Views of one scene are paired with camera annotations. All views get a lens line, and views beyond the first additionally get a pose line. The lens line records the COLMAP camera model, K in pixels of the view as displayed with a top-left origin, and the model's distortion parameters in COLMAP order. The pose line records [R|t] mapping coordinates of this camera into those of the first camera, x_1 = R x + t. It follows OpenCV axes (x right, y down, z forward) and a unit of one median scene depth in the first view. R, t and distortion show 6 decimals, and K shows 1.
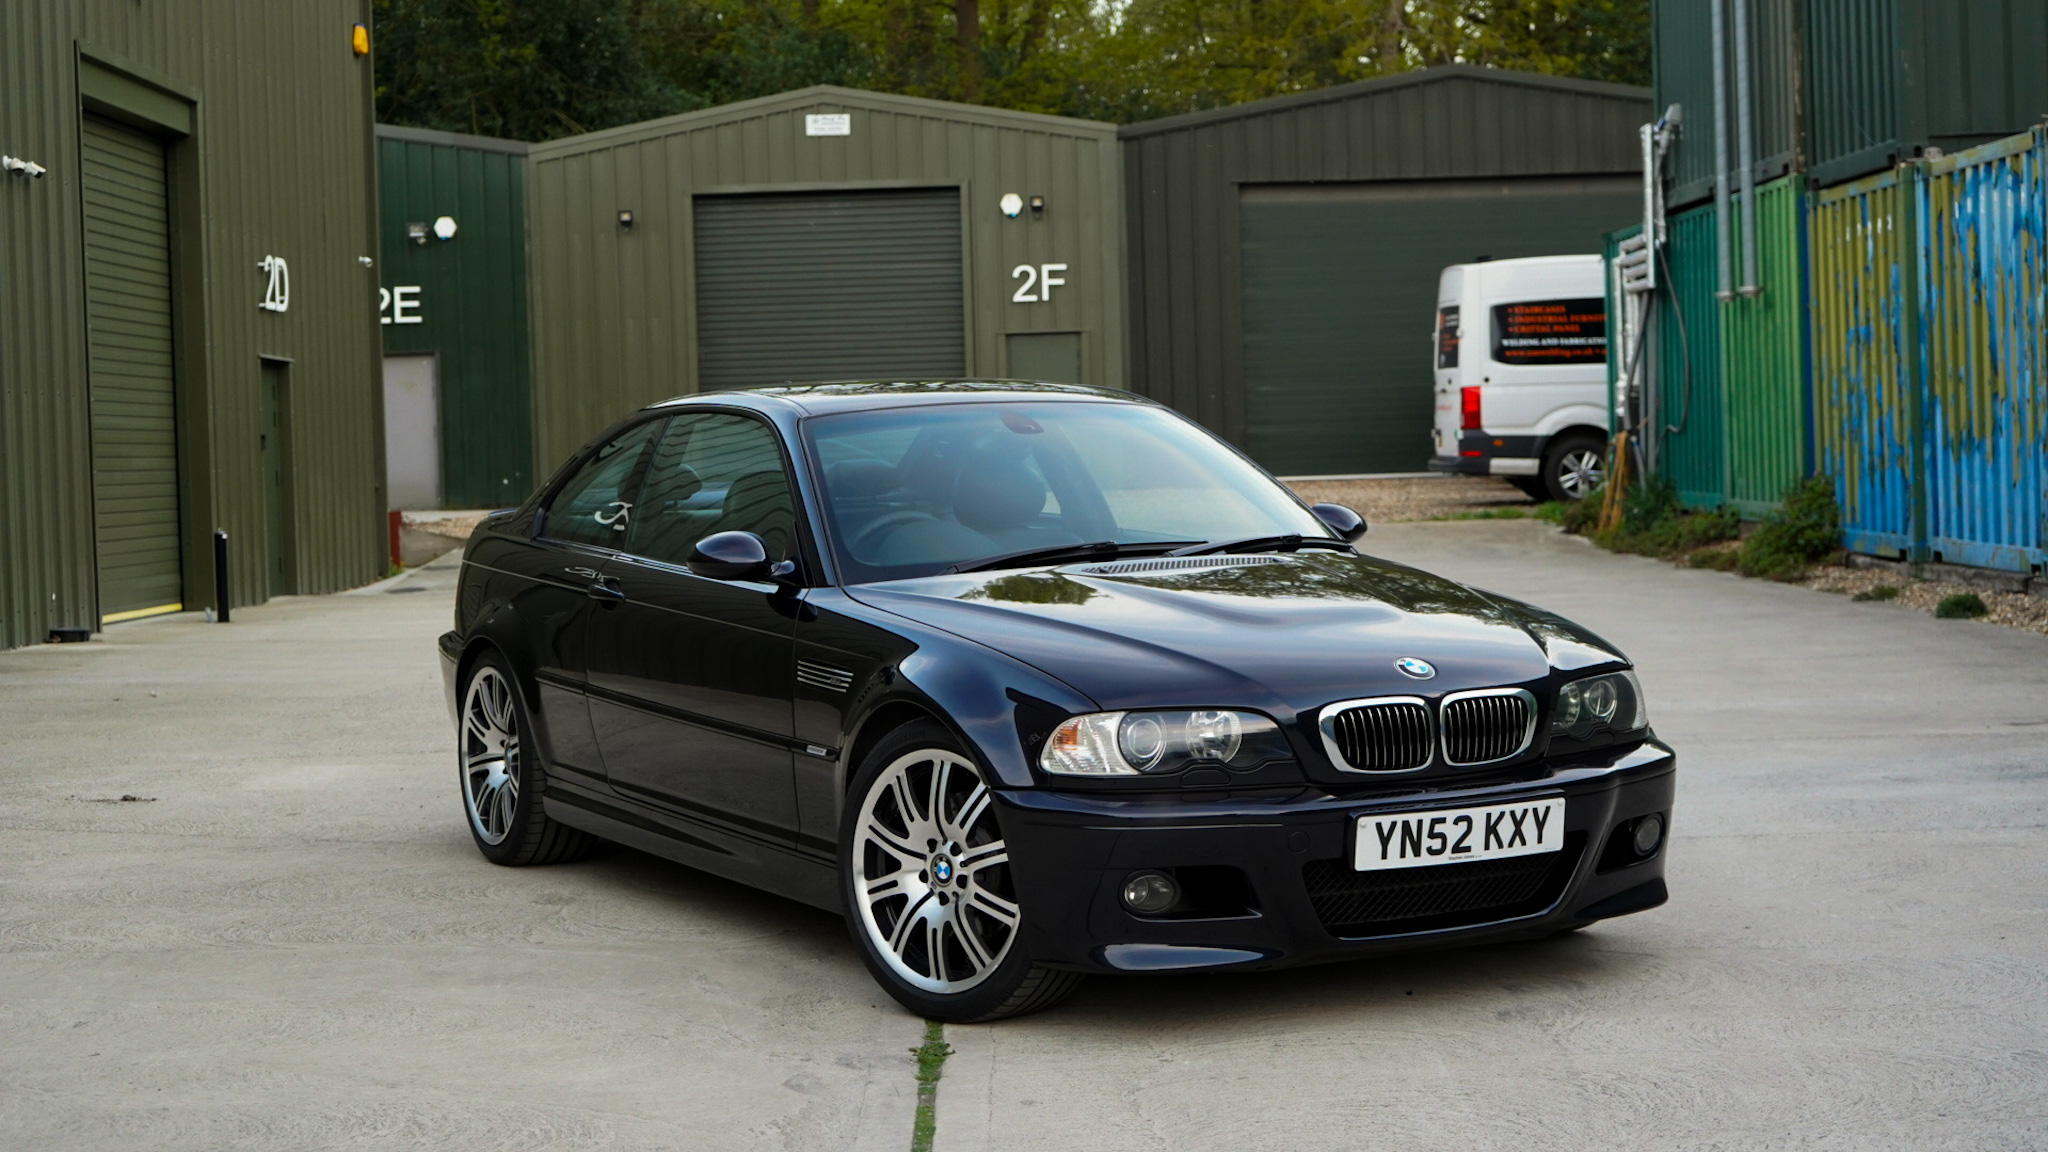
lens RADIAL K [[2921.8, 0, 1024.0], [0, 2921.8, 576.0], [0, 0, 1]] dist [0.000069, 0.007392]
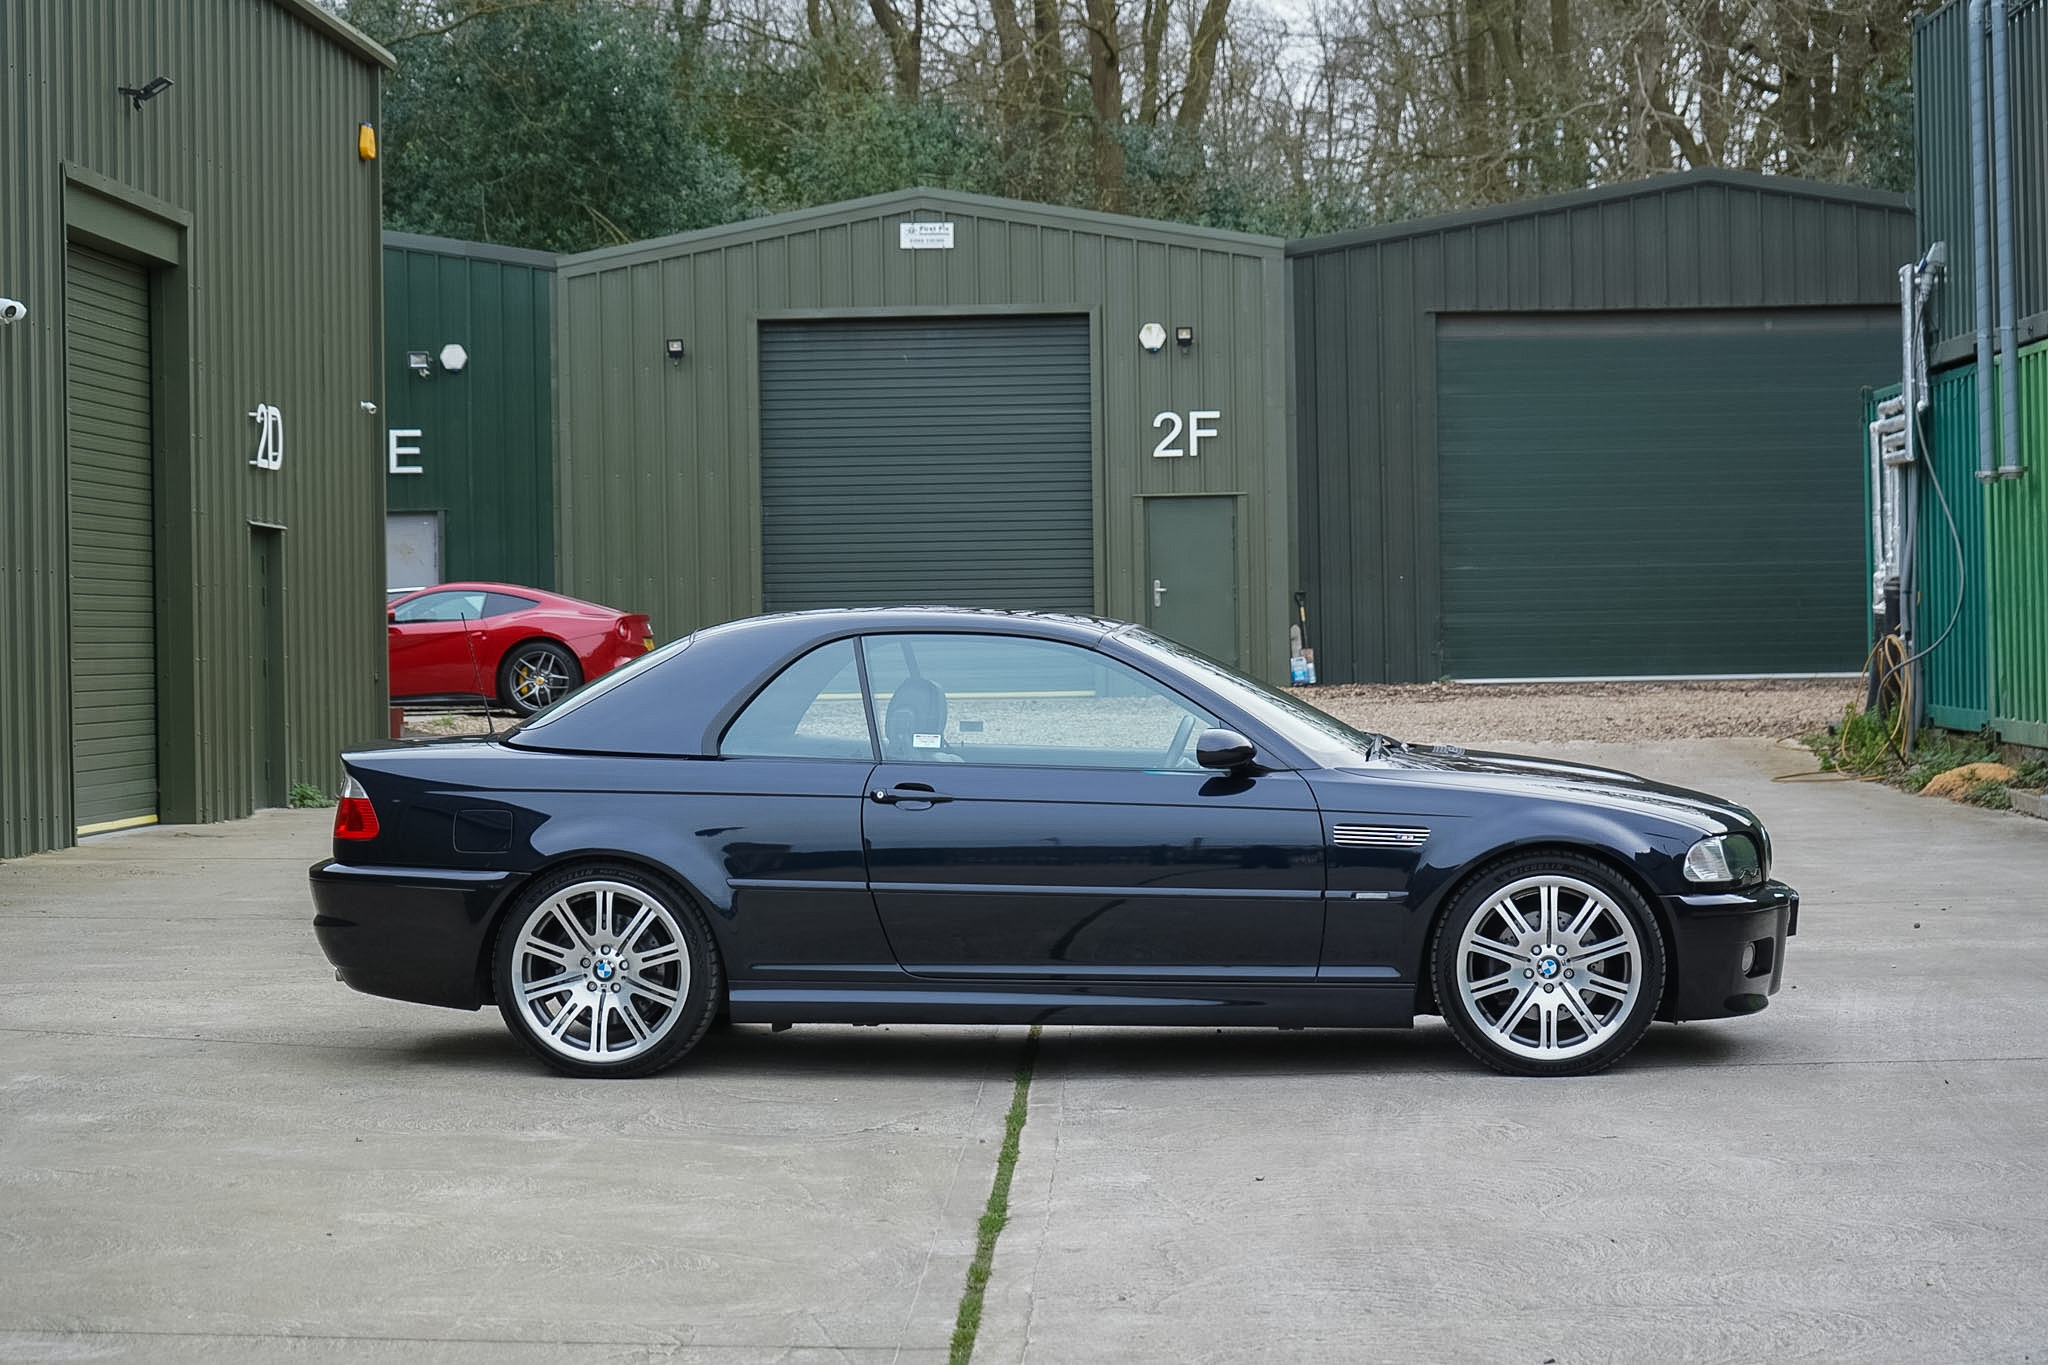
lens RADIAL K [[4088.4, 0, 1024.0], [0, 4088.4, 682.5], [0, 0, 1]] dist [-0.053827, -0.173676]
pose [[0.998973, 0.013427, -0.043278, 0.013850], [-0.014668, 0.999487, -0.028486, 0.001051], [0.042873, 0.029091, 0.998657, -0.166089]]
